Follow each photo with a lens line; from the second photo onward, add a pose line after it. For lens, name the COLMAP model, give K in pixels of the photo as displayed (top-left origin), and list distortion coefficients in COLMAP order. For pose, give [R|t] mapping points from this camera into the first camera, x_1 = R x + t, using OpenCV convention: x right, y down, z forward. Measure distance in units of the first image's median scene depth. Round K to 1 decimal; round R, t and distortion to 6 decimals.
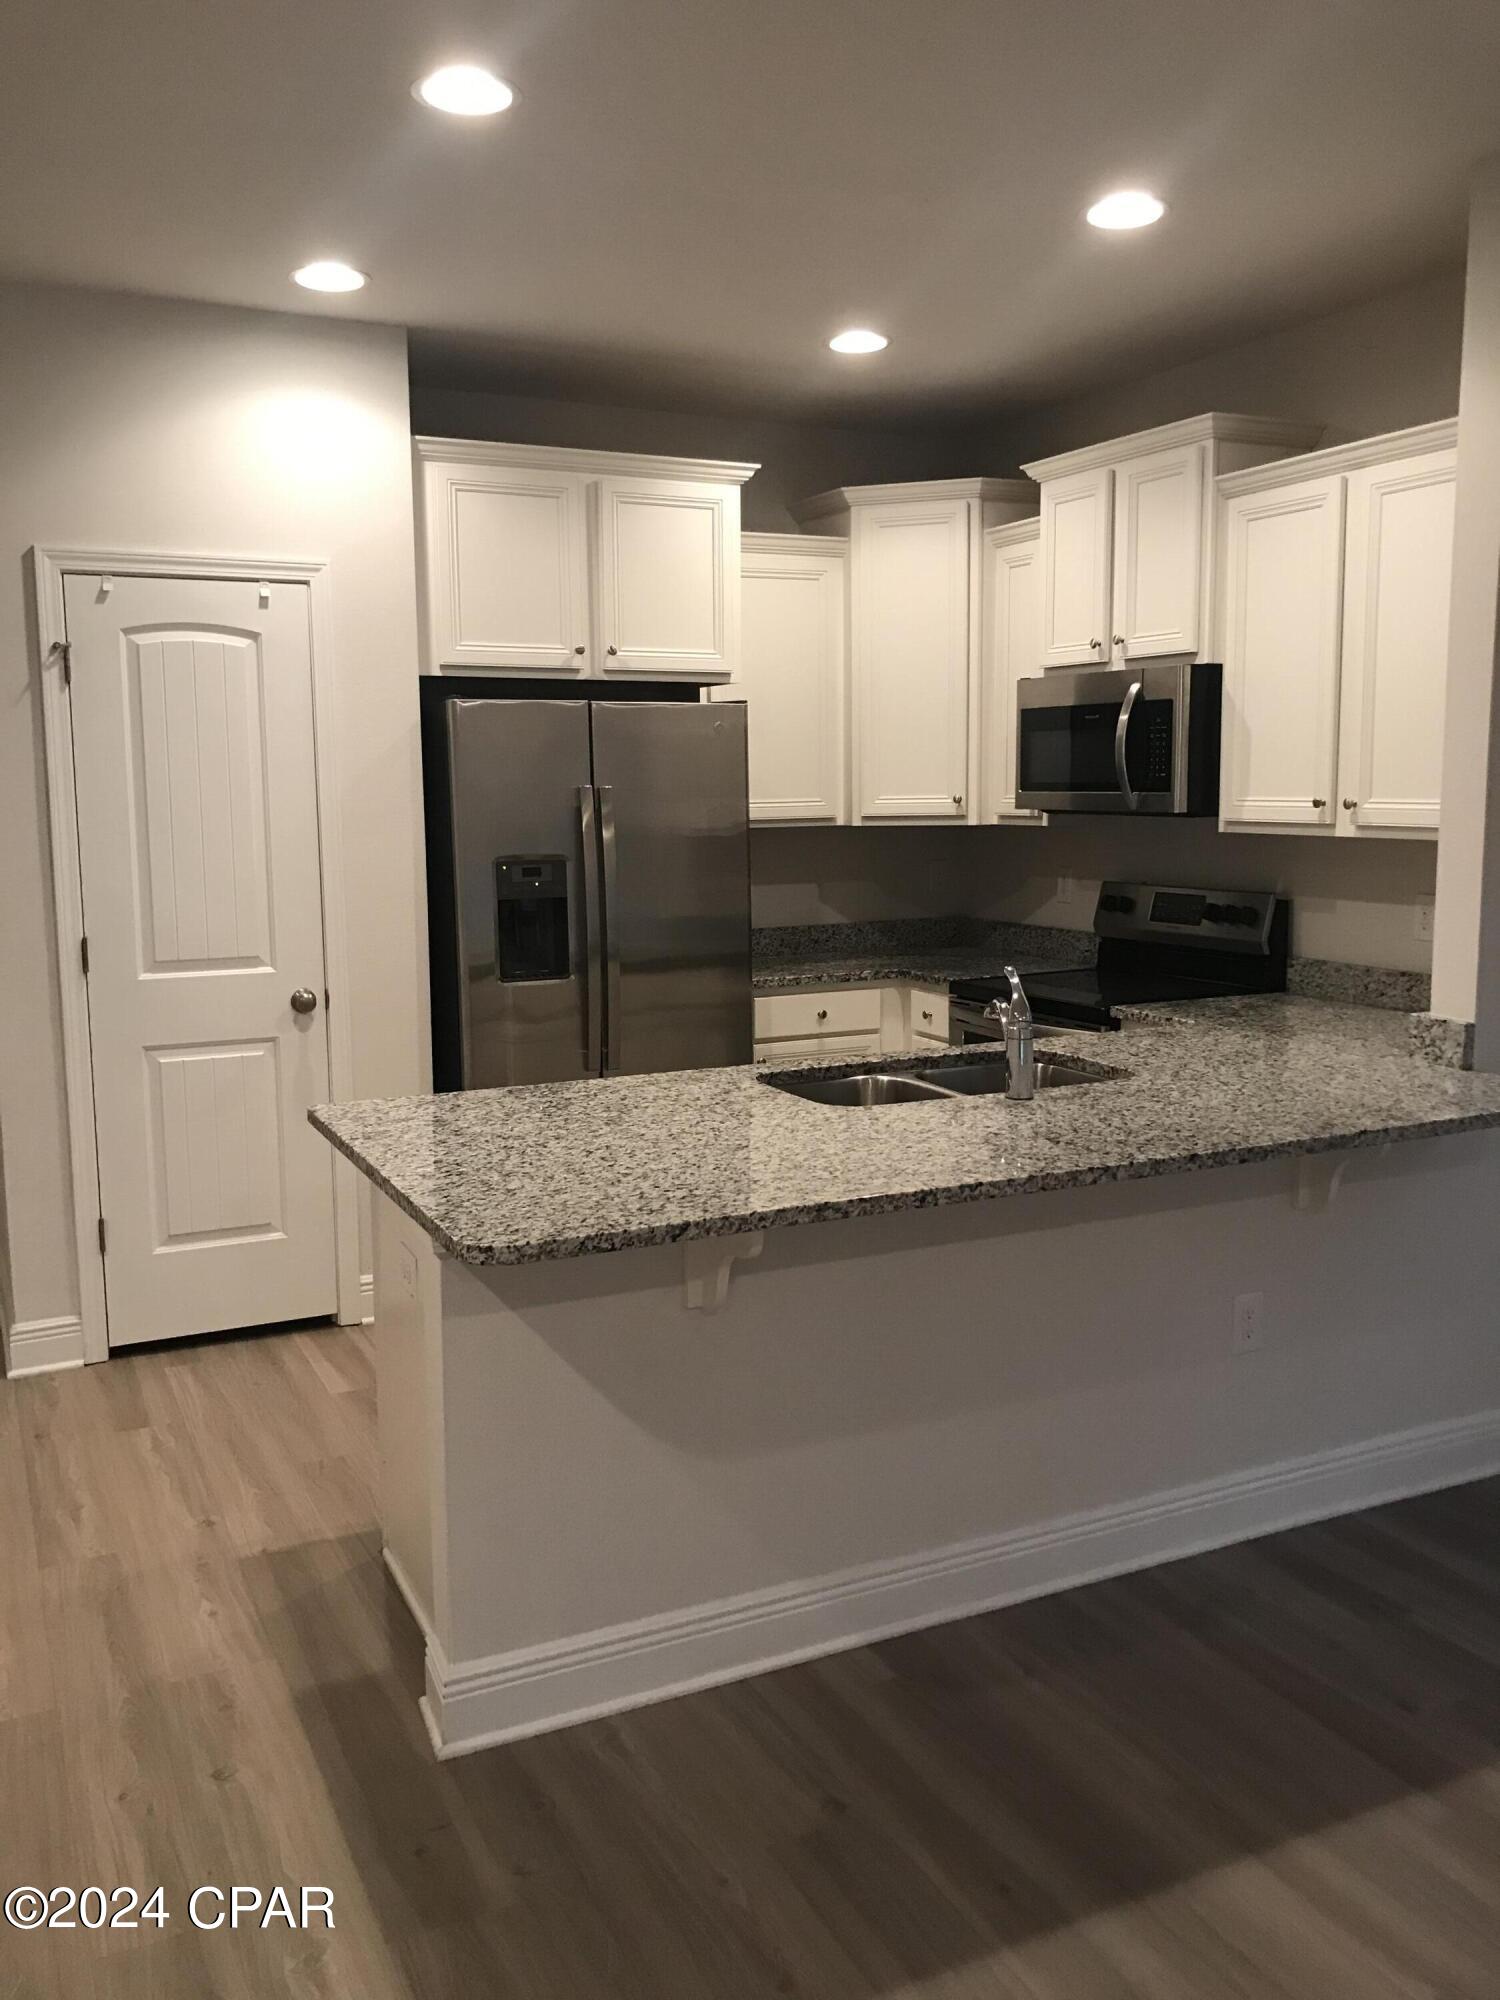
lens RADIAL K [[1644.8, 0, 749.4], [0, 1644.8, 998.8], [0, 0, 1]] dist [0.032819, -0.006066]
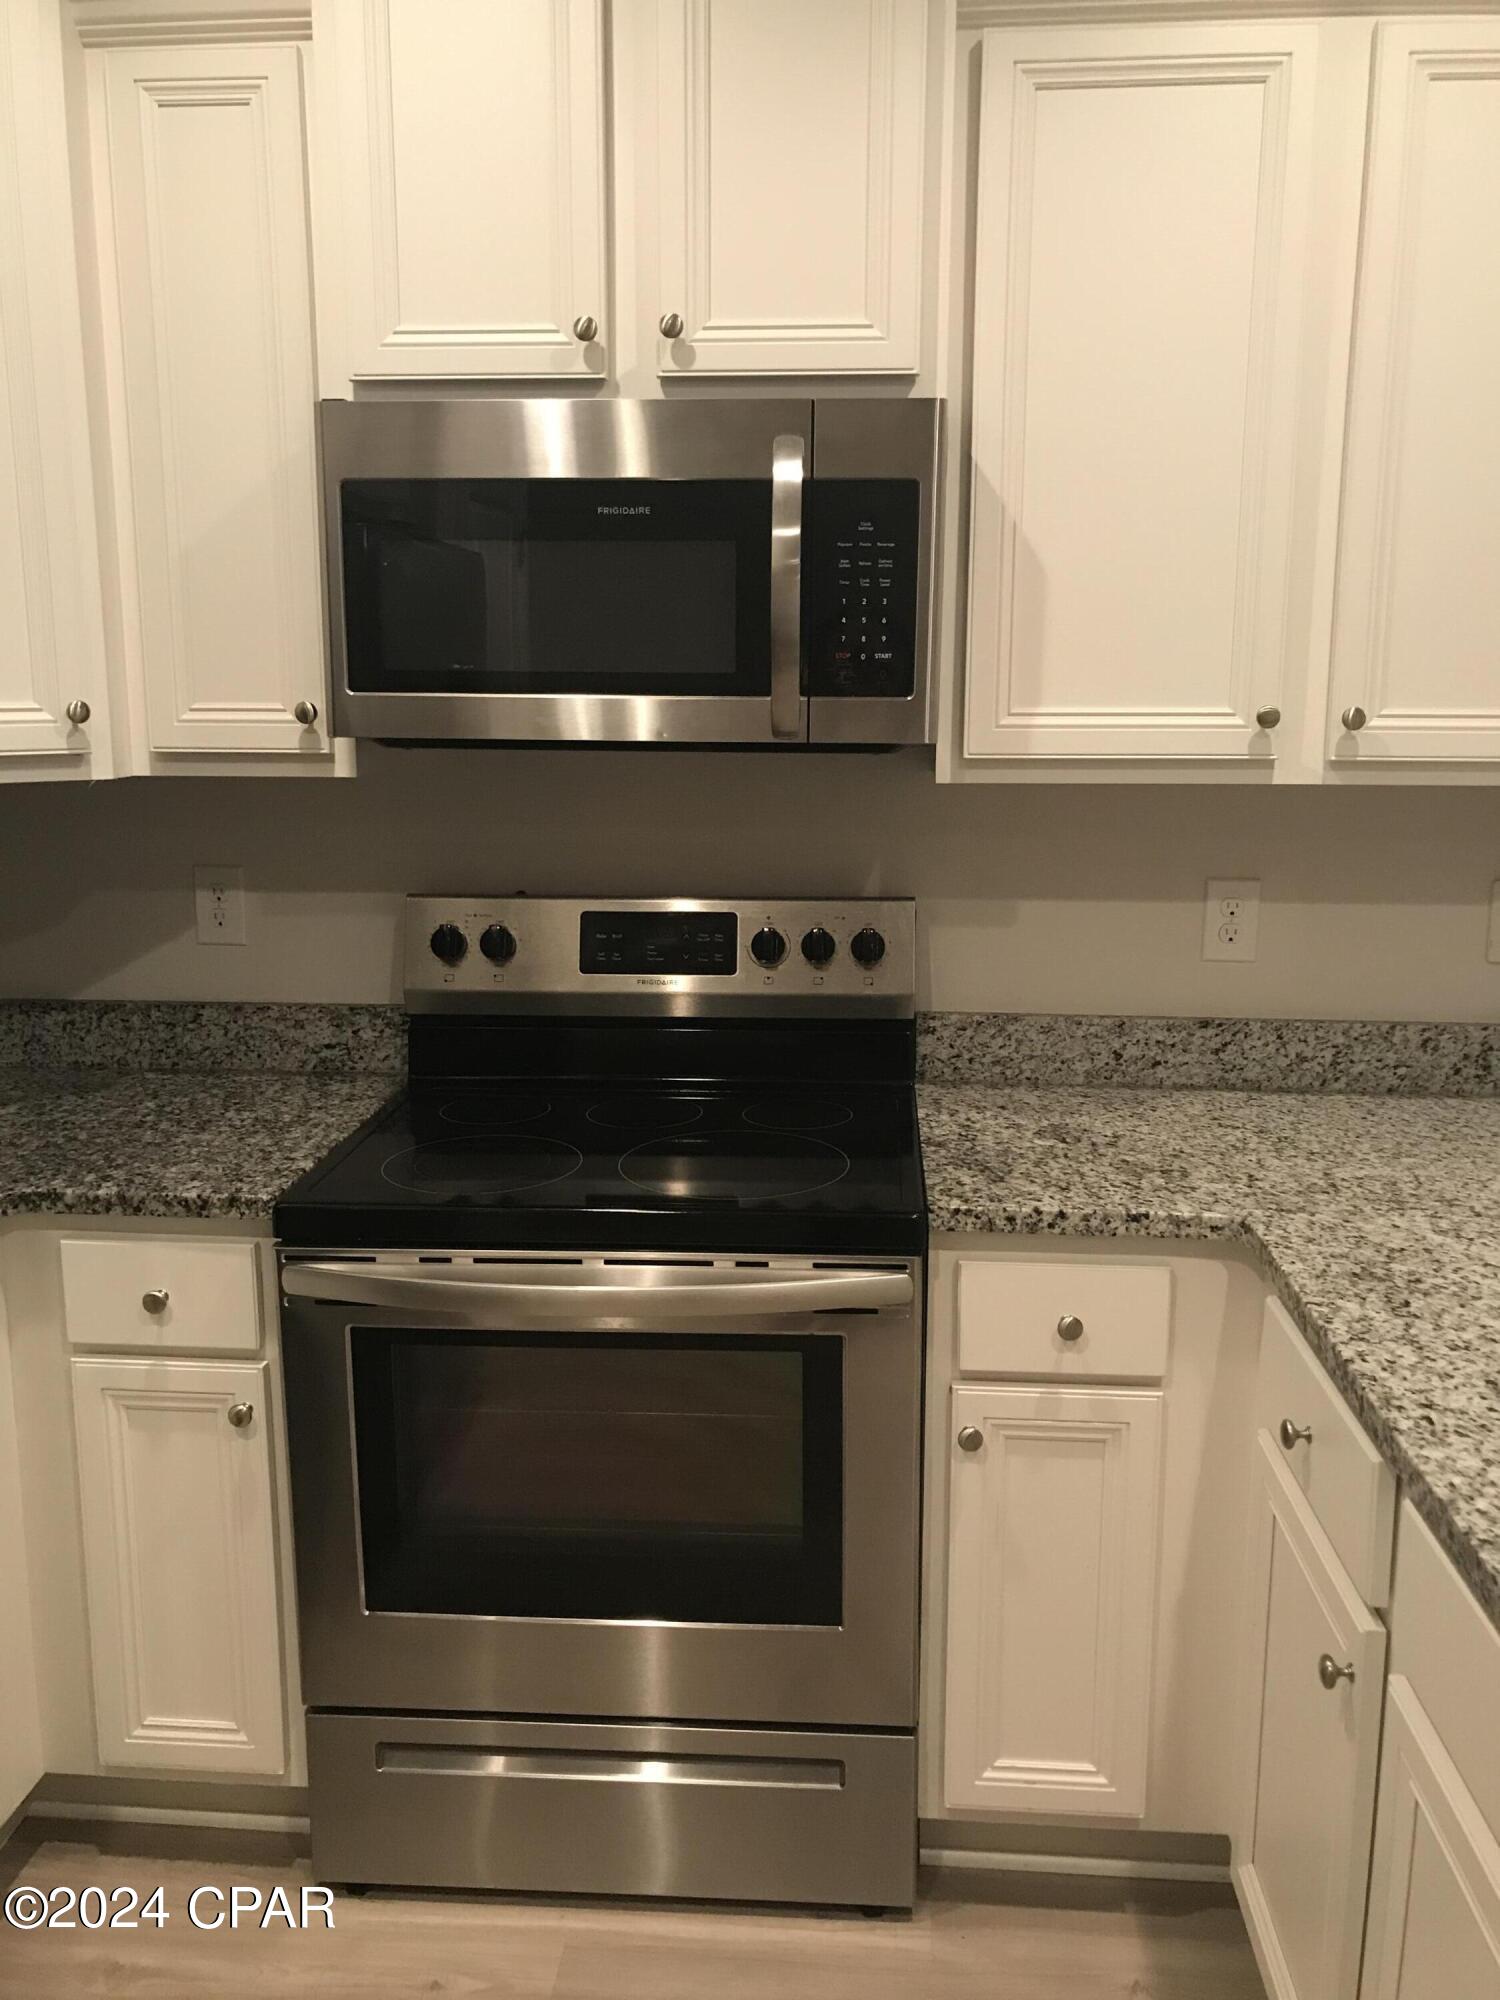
lens RADIAL K [[1644.8, 0, 752.9], [0, 1644.8, 1000.7], [0, 0, 1]] dist [0.032819, -0.006066]
pose [[0.498159, -0.148752, 0.854231, -0.139186], [0.106844, 0.988198, 0.109773, -0.087749], [-0.860478, 0.036585, 0.508173, 0.734182]]
